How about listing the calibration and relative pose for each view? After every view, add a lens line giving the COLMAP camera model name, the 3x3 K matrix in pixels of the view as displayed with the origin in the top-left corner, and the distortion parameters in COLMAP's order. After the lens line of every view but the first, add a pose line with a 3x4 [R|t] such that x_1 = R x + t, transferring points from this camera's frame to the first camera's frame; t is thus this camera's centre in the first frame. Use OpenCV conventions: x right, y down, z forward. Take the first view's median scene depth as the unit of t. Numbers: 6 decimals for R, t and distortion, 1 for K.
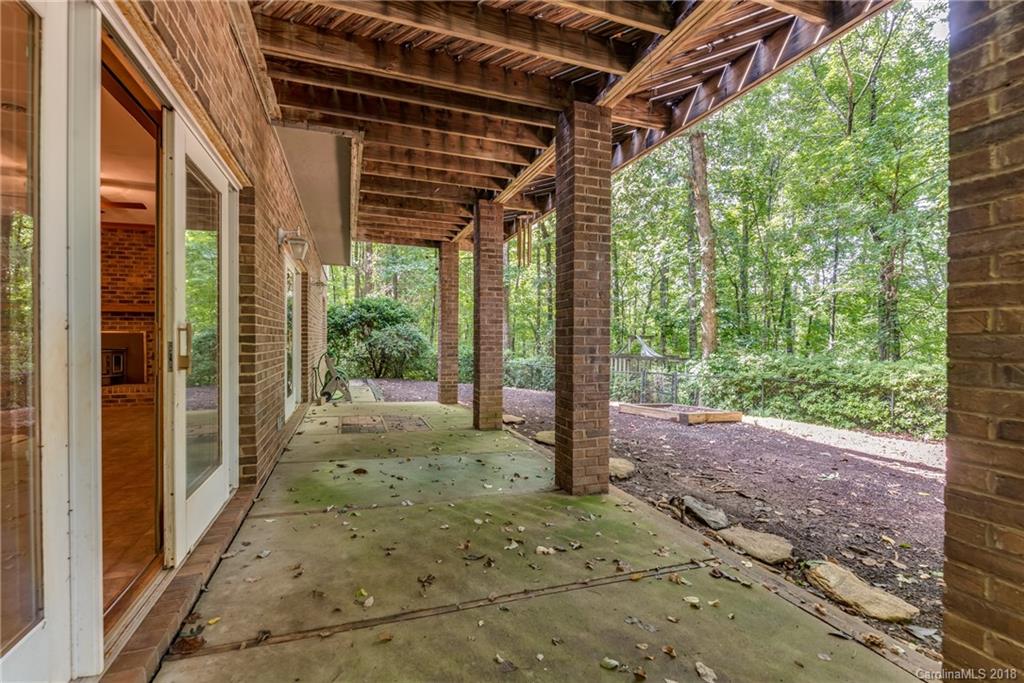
lens RADIAL K [[456.3, 0, 508.2], [0, 456.3, 342.7], [0, 0, 1]] dist [-0.001724, -0.001631]
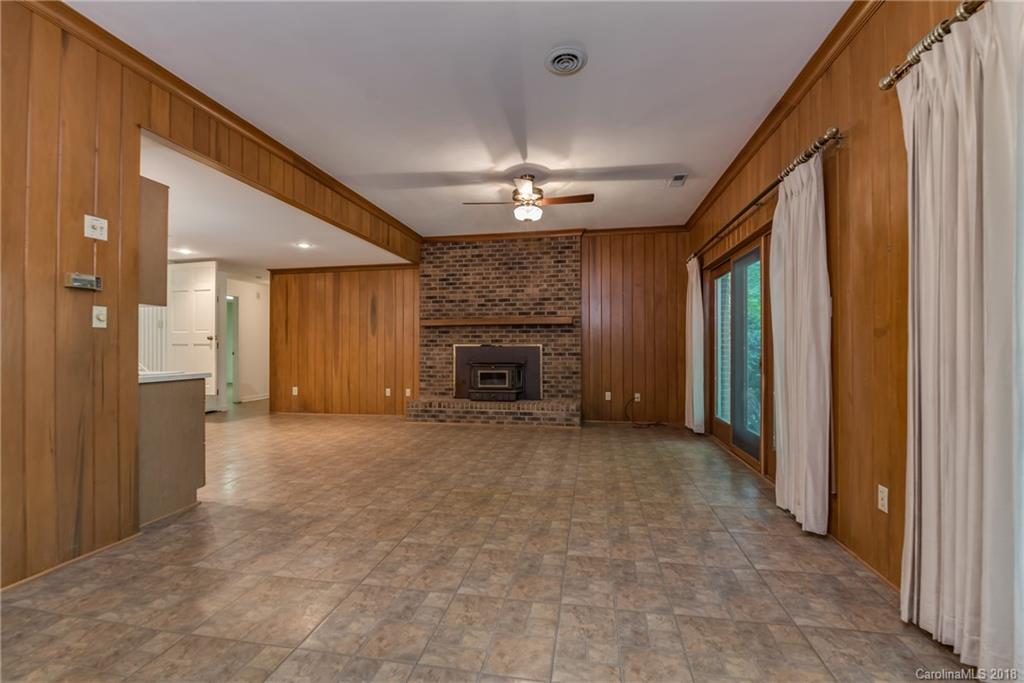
lens RADIAL K [[456.3, 0, 511.3], [0, 456.3, 343.9], [0, 0, 1]] dist [-0.001724, -0.001631]
pose [[0.874630, -0.004371, -0.484771, -0.362043], [-0.002359, 0.999909, -0.013272, -0.012079], [0.484785, 0.012752, 0.874540, 0.133415]]
